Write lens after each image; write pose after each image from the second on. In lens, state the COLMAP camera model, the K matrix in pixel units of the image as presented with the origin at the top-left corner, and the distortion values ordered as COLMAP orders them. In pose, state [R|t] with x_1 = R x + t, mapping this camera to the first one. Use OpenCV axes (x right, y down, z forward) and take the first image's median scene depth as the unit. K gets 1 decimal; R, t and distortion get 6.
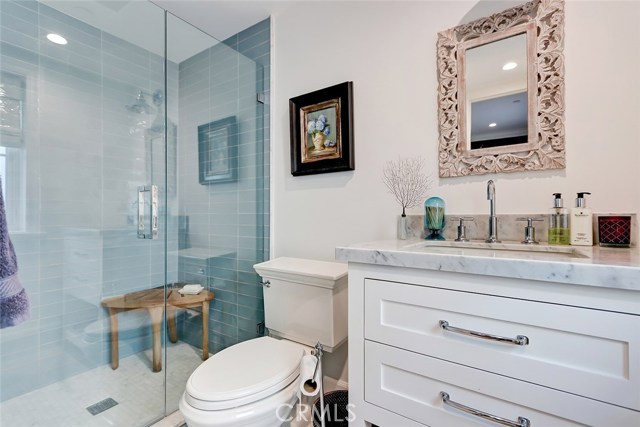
lens RADIAL K [[295.1, 0, 321.7], [0, 295.1, 215.2], [0, 0, 1]] dist [0.003652, -0.001670]
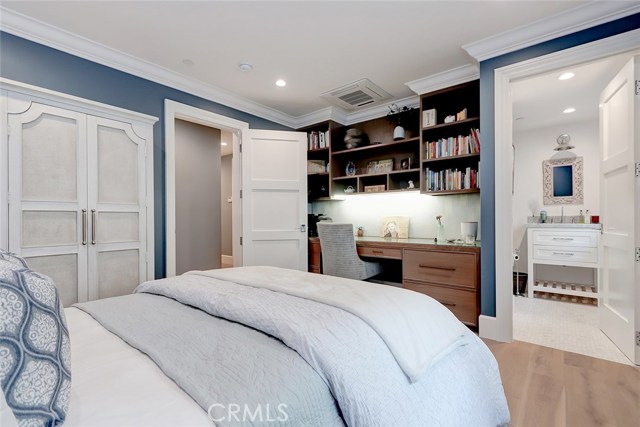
lens RADIAL K [[295.1, 0, 318.5], [0, 295.1, 216.0], [0, 0, 1]] dist [0.003652, -0.001670]
pose [[0.996396, -0.005225, -0.084658, -2.076455], [0.004612, 0.999962, -0.007433, 0.015170], [0.084694, 0.007015, 0.996382, -2.839247]]
